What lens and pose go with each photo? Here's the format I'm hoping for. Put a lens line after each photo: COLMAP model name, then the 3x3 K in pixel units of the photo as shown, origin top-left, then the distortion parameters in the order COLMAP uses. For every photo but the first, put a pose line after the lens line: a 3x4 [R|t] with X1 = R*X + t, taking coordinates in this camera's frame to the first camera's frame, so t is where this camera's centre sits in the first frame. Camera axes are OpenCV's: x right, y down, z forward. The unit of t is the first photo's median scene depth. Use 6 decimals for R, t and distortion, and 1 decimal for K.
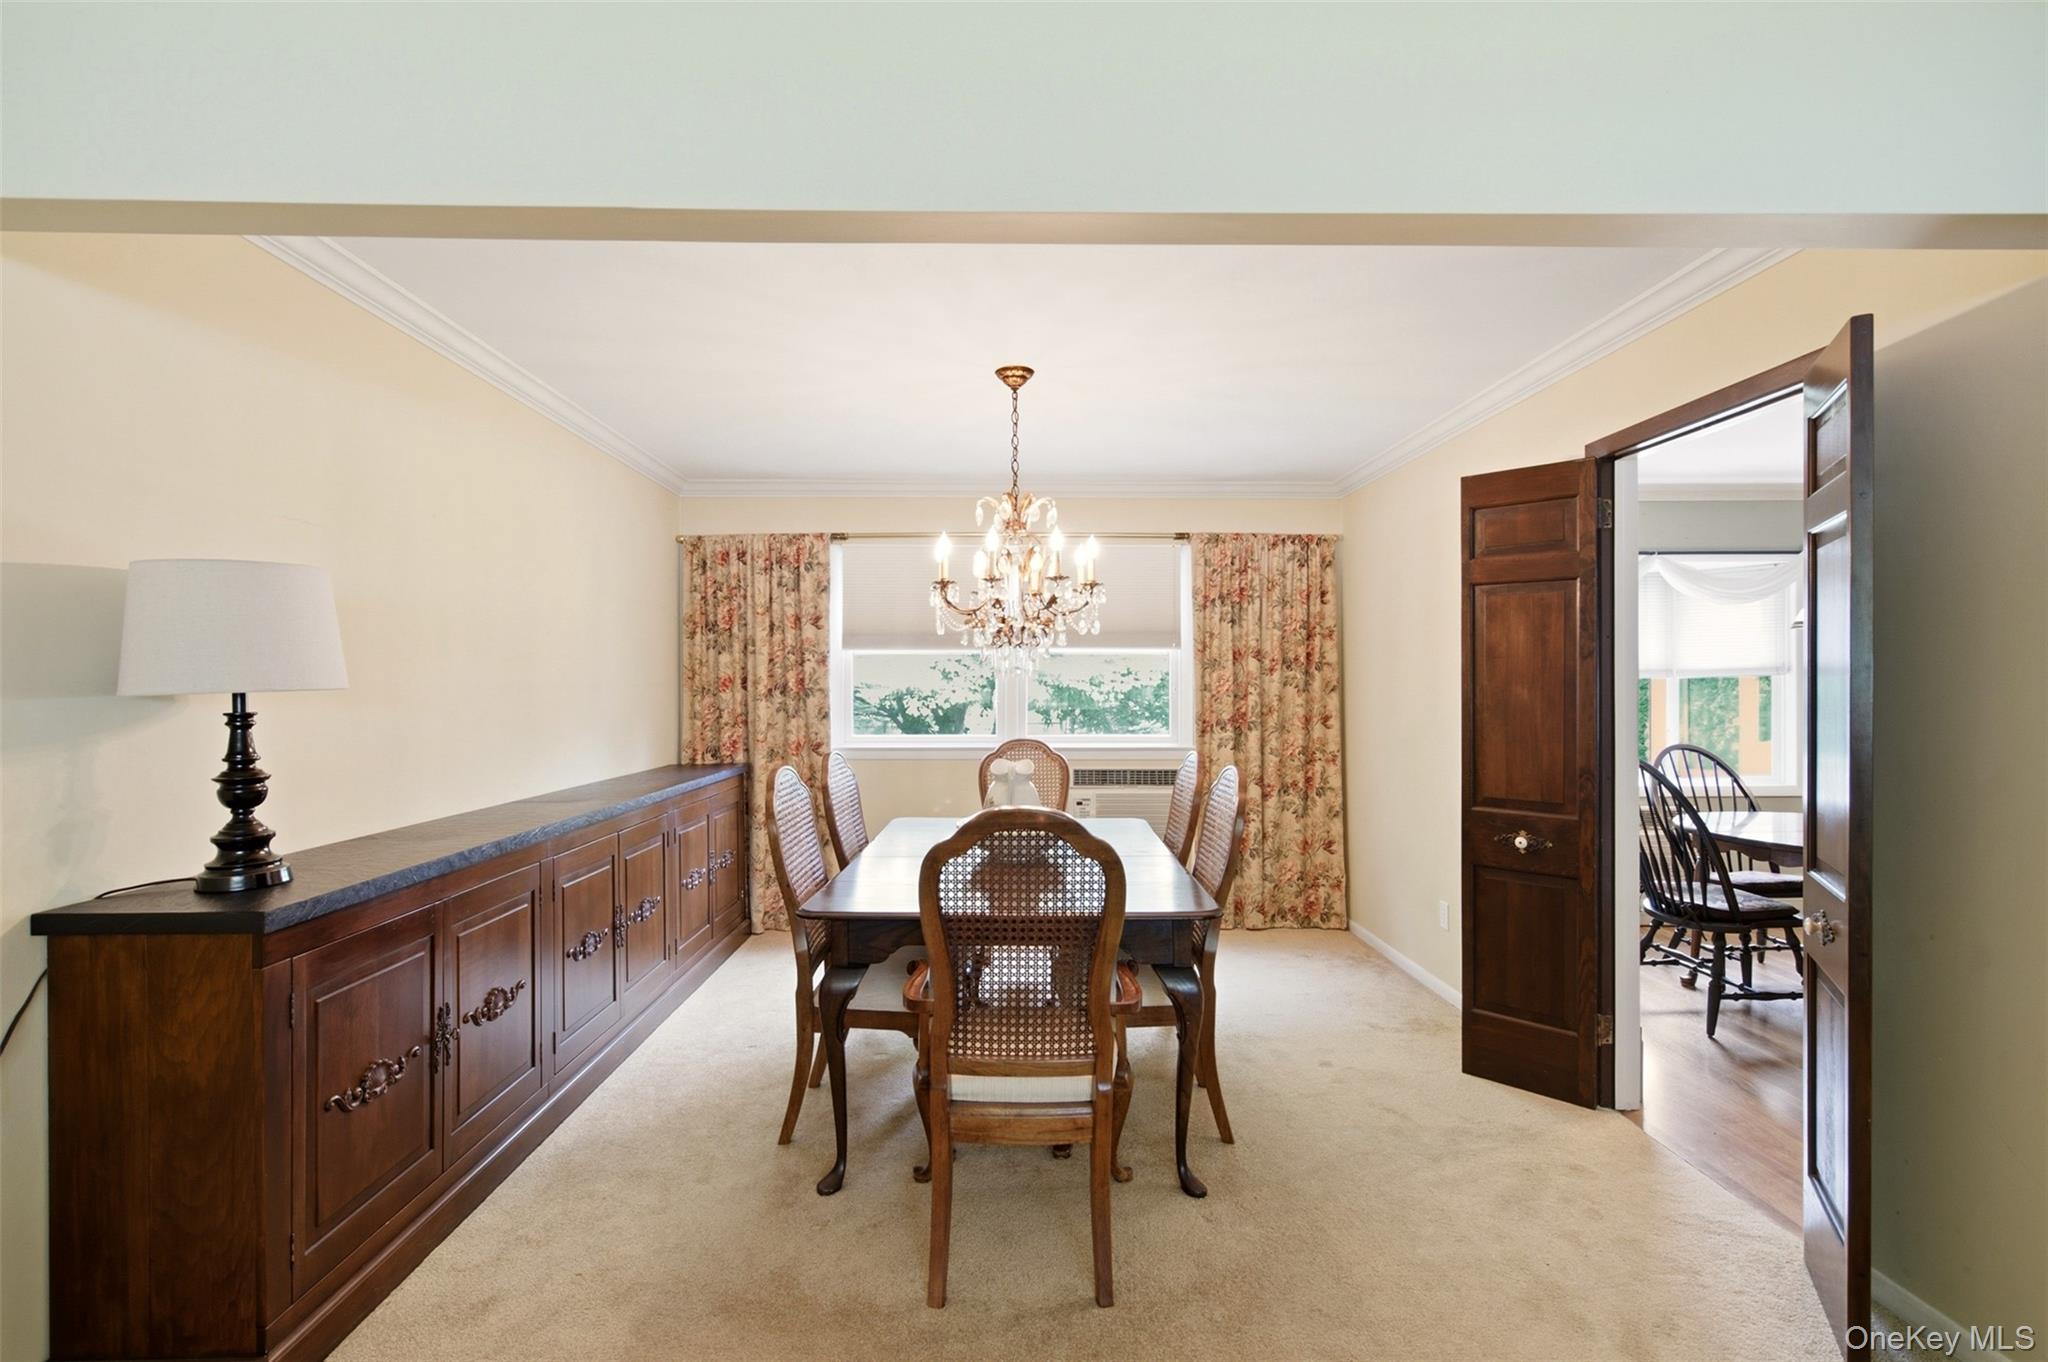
lens RADIAL K [[912.6, 0, 1022.6], [0, 912.6, 682.6], [0, 0, 1]] dist [-0.002176, -0.000125]
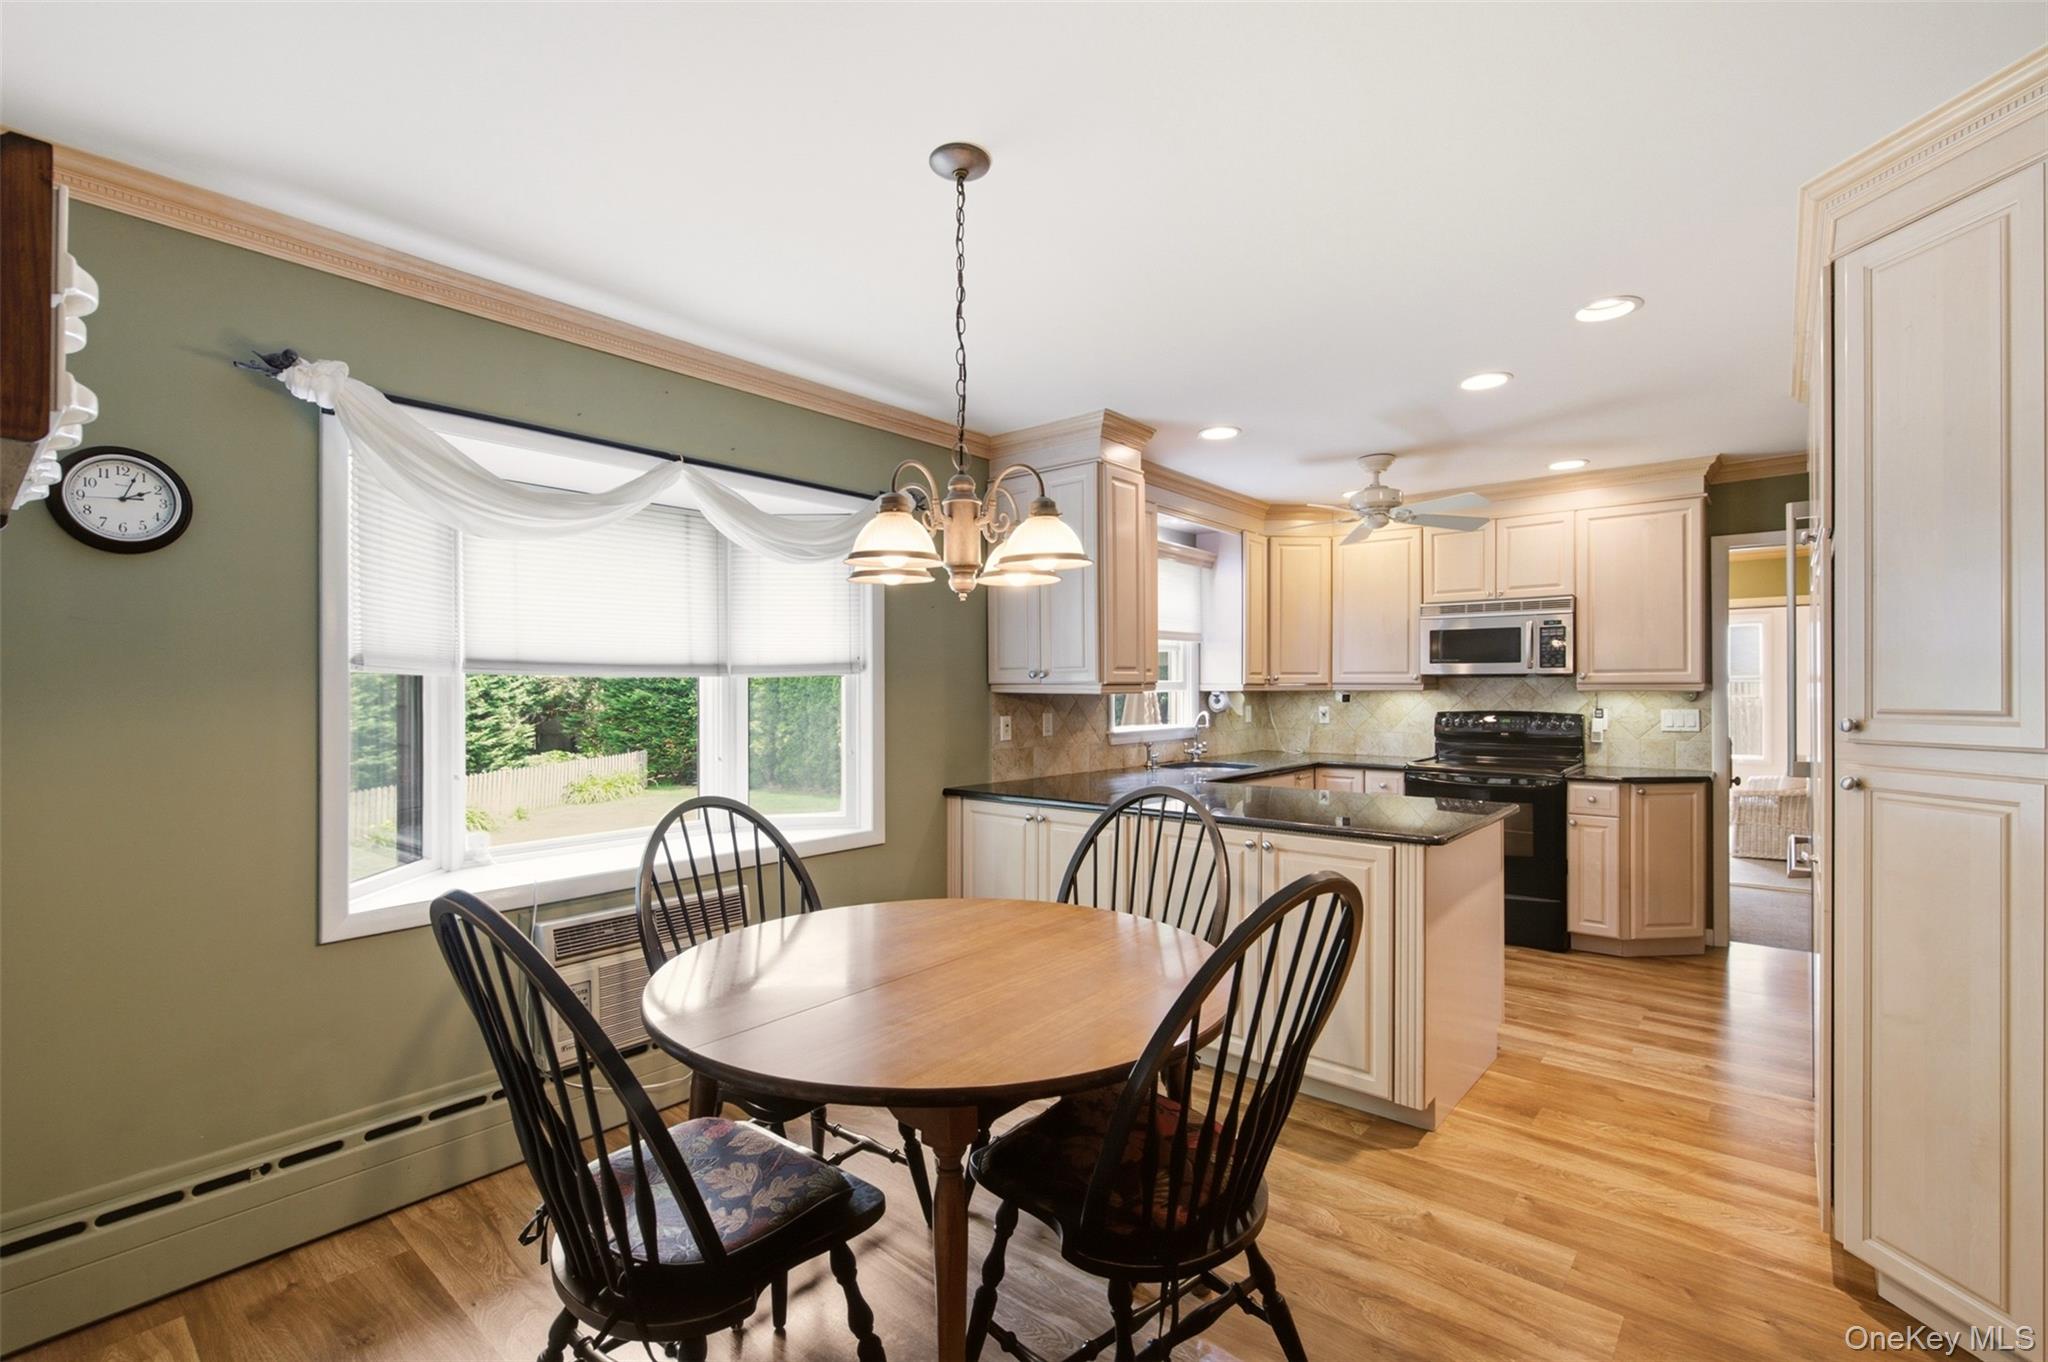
lens RADIAL K [[912.6, 0, 1023.4], [0, 912.6, 684.6], [0, 0, 1]] dist [-0.002176, -0.000125]
pose [[0.650314, 0.000474, 0.759665, 0.433070], [-0.000085, 1.000000, -0.000551, 0.000862], [-0.759665, 0.000294, 0.650314, 0.499494]]
